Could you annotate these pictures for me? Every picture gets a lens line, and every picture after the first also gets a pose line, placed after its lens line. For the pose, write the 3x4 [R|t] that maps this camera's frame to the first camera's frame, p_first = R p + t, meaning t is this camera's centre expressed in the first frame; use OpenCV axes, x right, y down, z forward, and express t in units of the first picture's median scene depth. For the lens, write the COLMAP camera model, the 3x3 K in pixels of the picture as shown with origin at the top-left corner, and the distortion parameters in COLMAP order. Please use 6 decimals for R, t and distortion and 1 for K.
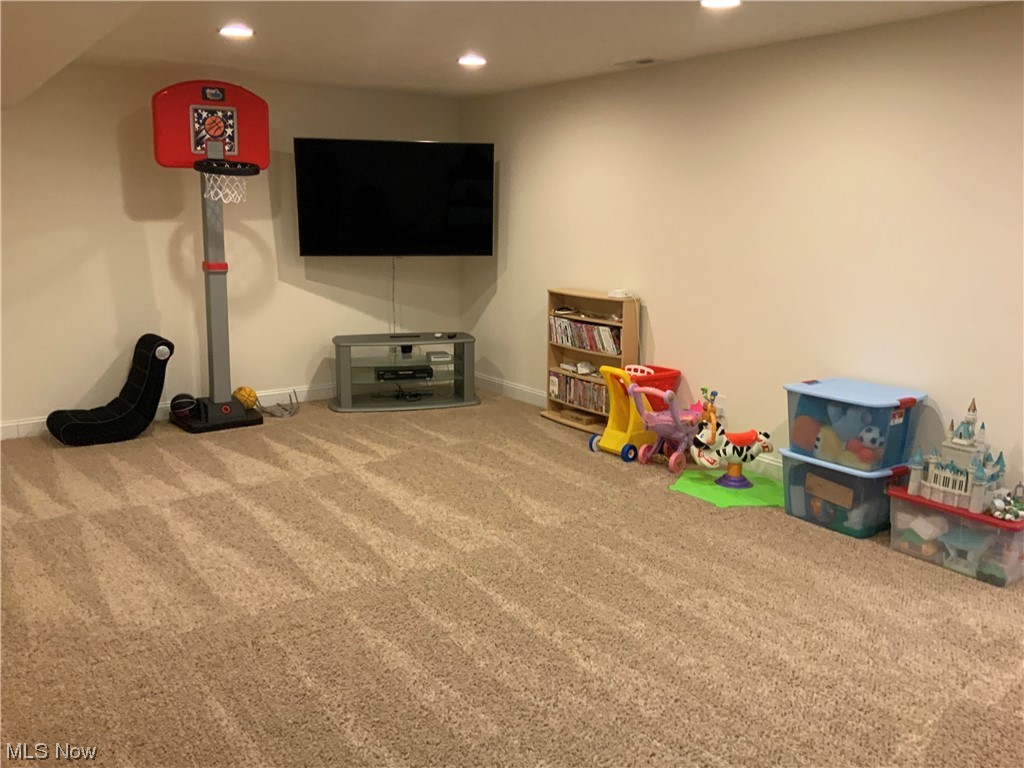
lens RADIAL K [[856.2, 0, 511.4], [0, 856.2, 382.3], [0, 0, 1]] dist [0.085494, -0.144888]
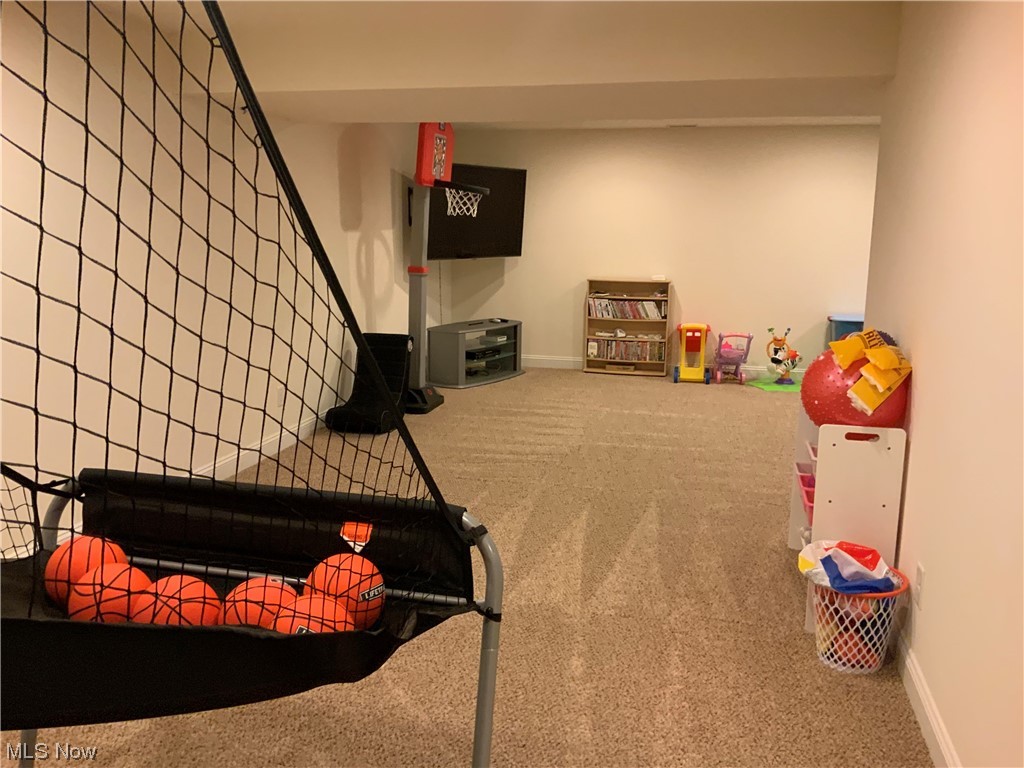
lens RADIAL K [[856.2, 0, 514.9], [0, 856.2, 385.6], [0, 0, 1]] dist [0.085494, -0.144888]
pose [[0.745451, -0.122376, 0.655230, -0.980813], [0.122841, 0.991387, 0.045404, -0.015895], [-0.655143, 0.046643, 0.754063, 0.047595]]
